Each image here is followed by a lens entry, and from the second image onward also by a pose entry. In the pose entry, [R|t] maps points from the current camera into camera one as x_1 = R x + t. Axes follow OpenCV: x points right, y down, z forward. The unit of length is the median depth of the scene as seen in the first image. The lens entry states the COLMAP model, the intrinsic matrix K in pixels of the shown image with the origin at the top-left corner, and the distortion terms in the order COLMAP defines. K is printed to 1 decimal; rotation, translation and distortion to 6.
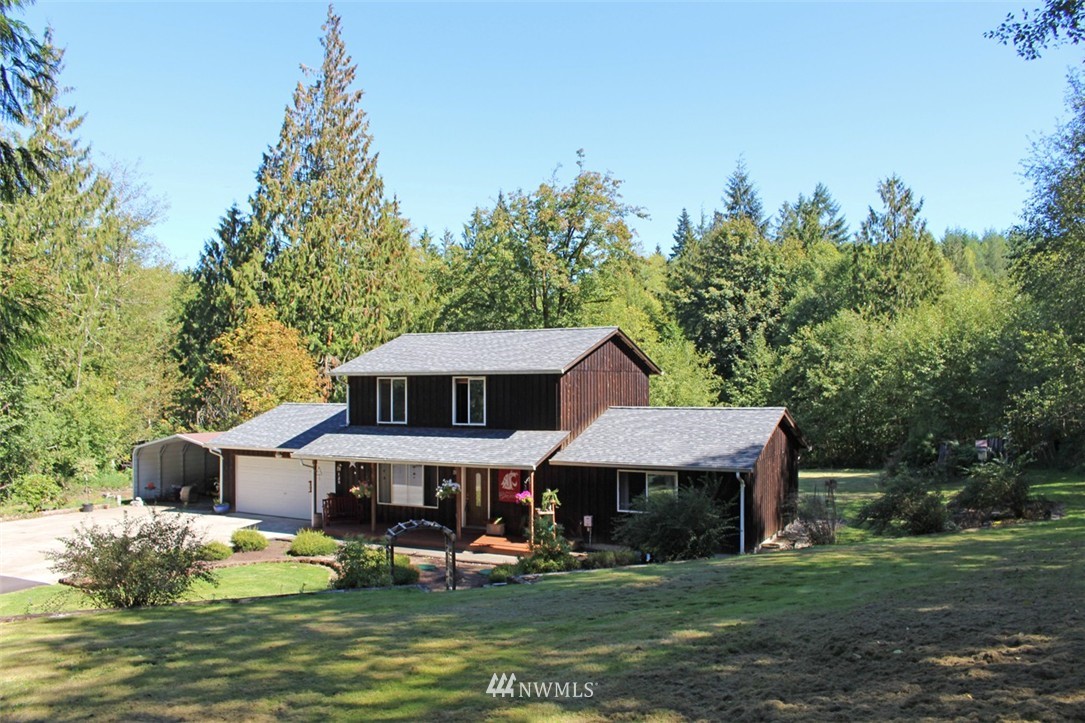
lens RADIAL K [[899.1, 0, 542.5], [0, 899.1, 361.5], [0, 0, 1]] dist [-0.136773, 0.098820]
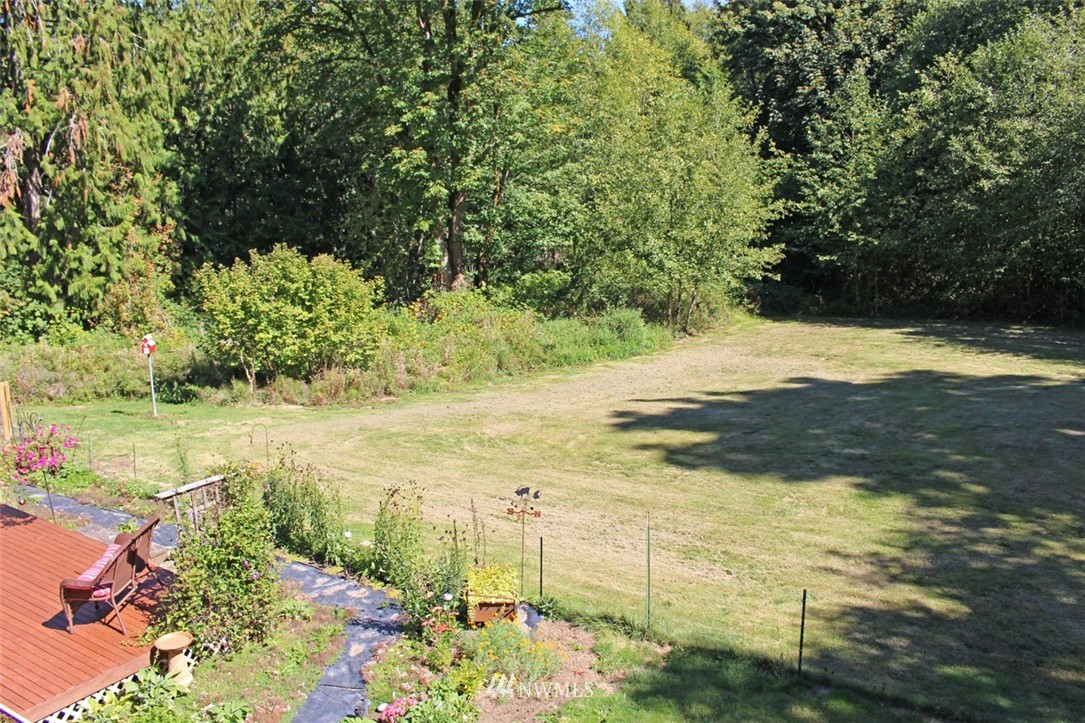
lens RADIAL K [[899.1, 0, 542.5], [0, 899.1, 361.5], [0, 0, 1]] dist [-0.136773, 0.098820]
pose [[0.995905, 0.000094, -0.090410, 0.097439], [0.021070, 0.972224, 0.233101, 0.012612], [0.087921, -0.234051, 0.968241, 0.418099]]
